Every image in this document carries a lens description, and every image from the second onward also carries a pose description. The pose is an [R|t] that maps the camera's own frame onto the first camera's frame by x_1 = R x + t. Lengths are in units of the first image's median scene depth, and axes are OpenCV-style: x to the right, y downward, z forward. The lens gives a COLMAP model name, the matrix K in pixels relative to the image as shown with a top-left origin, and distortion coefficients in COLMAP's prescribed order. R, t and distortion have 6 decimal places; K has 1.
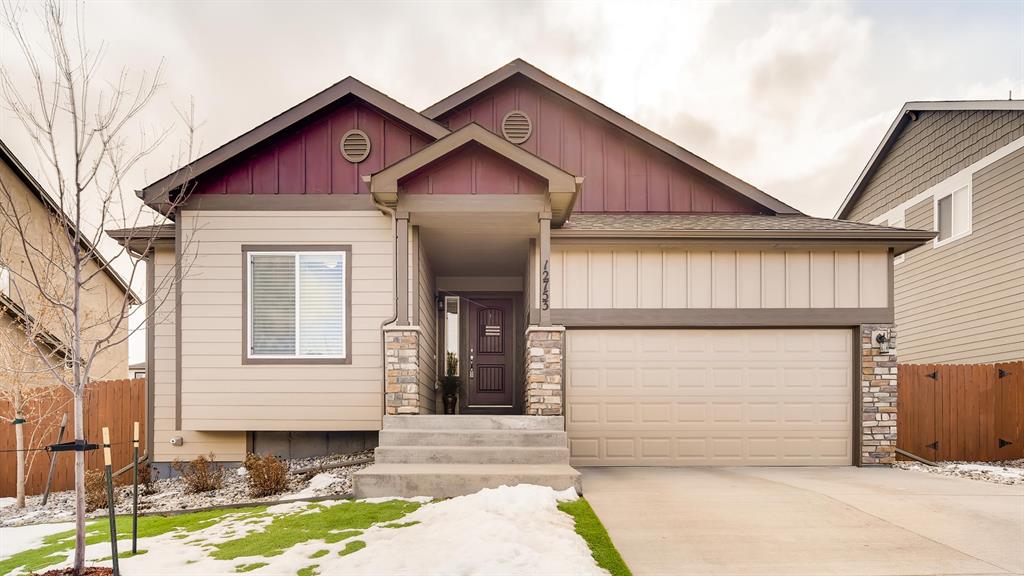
lens RADIAL K [[521.1, 0, 492.5], [0, 521.1, 283.5], [0, 0, 1]] dist [-0.000032, 0.000182]
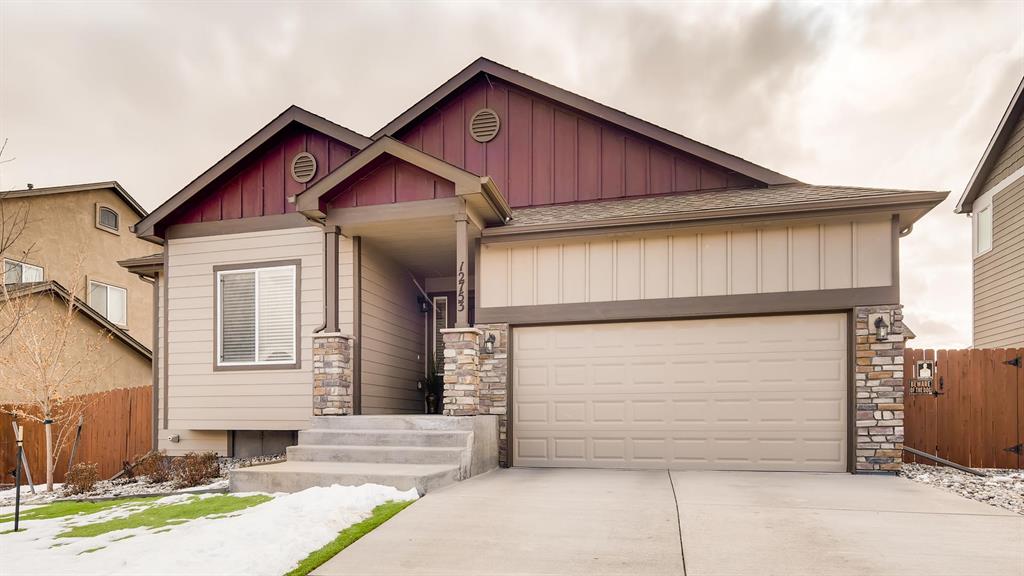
lens RADIAL K [[521.1, 0, 440.3], [0, 521.1, 277.3], [0, 0, 1]] dist [-0.000032, 0.000182]
pose [[0.970822, -0.064794, -0.230882, 0.264205], [0.063798, 0.997893, -0.011783, -0.004429], [0.231160, -0.003291, 0.972910, 0.007899]]
